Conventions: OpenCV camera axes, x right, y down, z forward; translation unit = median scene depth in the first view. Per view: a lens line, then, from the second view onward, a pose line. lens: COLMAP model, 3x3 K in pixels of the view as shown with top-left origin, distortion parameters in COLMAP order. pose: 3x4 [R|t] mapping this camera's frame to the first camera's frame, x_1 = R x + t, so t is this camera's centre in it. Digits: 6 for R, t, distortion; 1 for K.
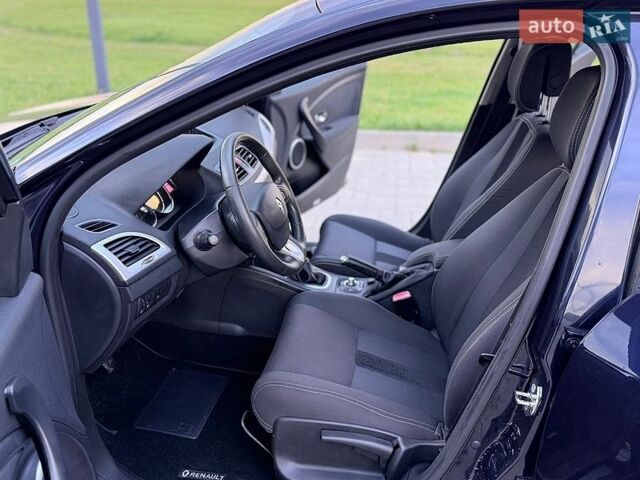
lens RADIAL K [[600.7, 0, 319.7], [0, 600.7, 241.5], [0, 0, 1]] dist [0.044147, 0.000000]
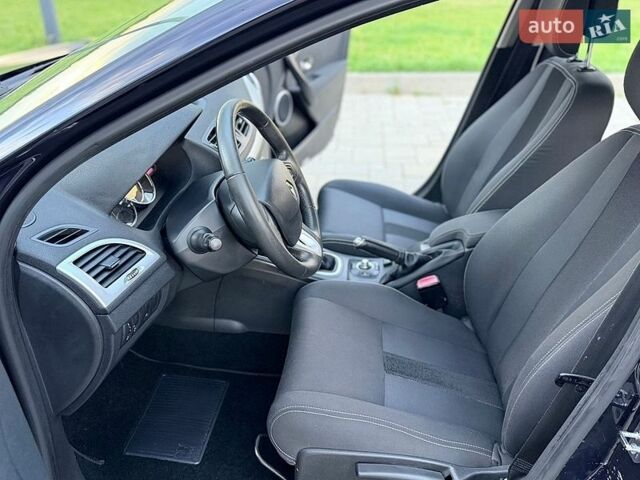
lens RADIAL K [[600.7, 0, 320.0], [0, 600.7, 238.3], [0, 0, 1]] dist [0.044147, 0.000000]
pose [[0.997655, -0.043375, 0.052949, -0.065845], [0.038292, 0.994882, 0.093507, -0.062336], [-0.056733, -0.091261, 0.994210, 0.174024]]
